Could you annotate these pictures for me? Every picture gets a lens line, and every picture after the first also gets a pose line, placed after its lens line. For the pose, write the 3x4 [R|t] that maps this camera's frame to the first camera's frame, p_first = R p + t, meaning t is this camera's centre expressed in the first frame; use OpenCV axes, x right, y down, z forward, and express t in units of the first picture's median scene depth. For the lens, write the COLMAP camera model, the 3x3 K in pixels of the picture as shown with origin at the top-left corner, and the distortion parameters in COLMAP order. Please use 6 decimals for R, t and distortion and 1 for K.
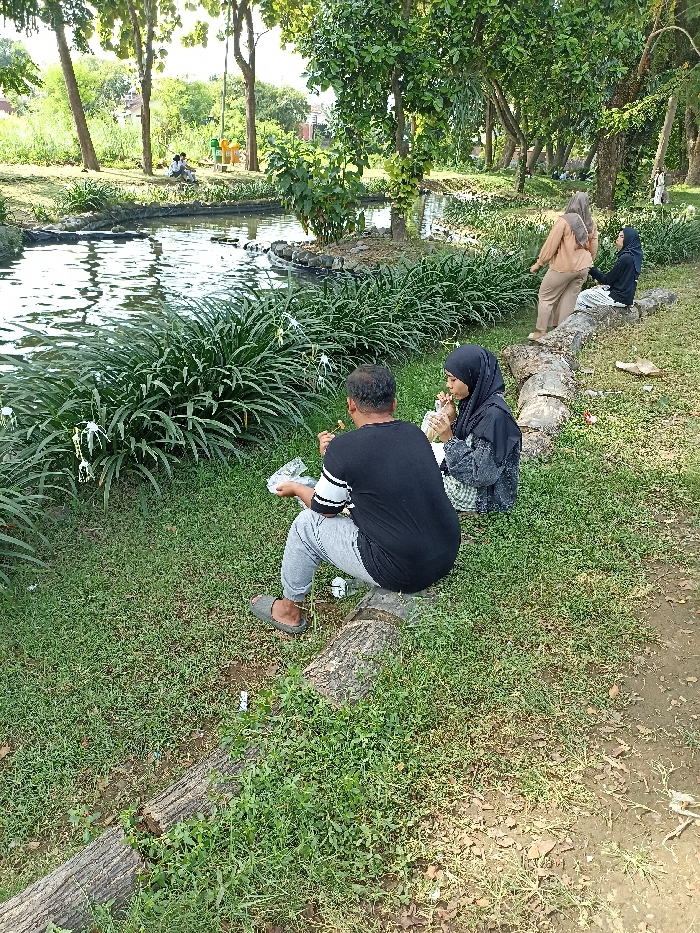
lens RADIAL K [[667.3, 0, 355.6], [0, 667.3, 469.2], [0, 0, 1]] dist [0.001988, -0.004444]
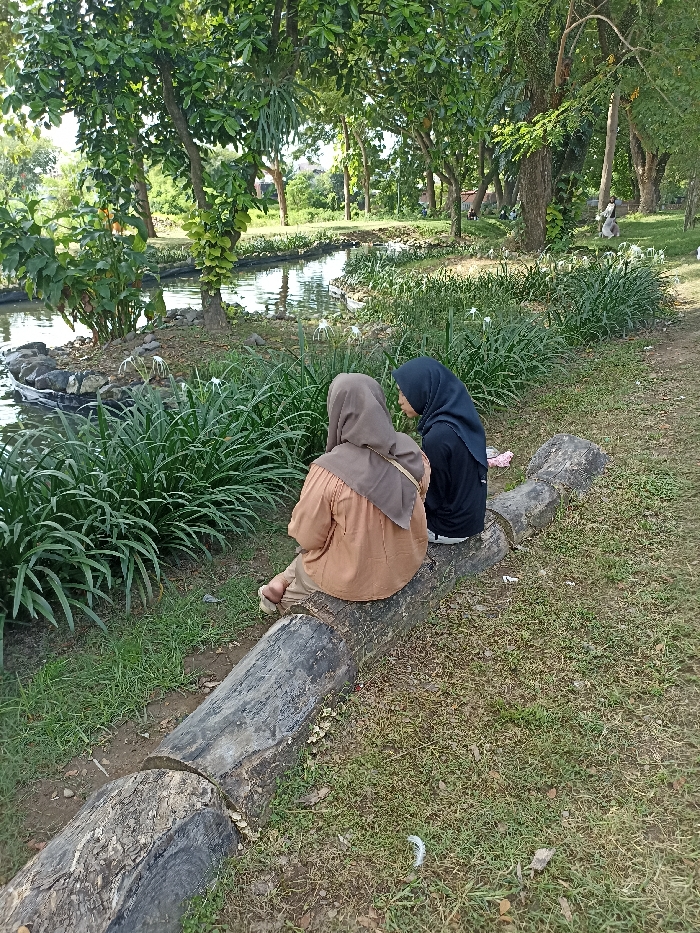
lens RADIAL K [[644.8, 0, 350.0], [0, 644.8, 466.5], [0, 0, 1]] dist [0.001621, -0.002094]
pose [[0.996974, -0.077721, -0.001263, 0.130013], [0.077500, 0.995131, -0.060888, -0.101414], [0.005989, 0.060606, 0.998144, 0.236399]]
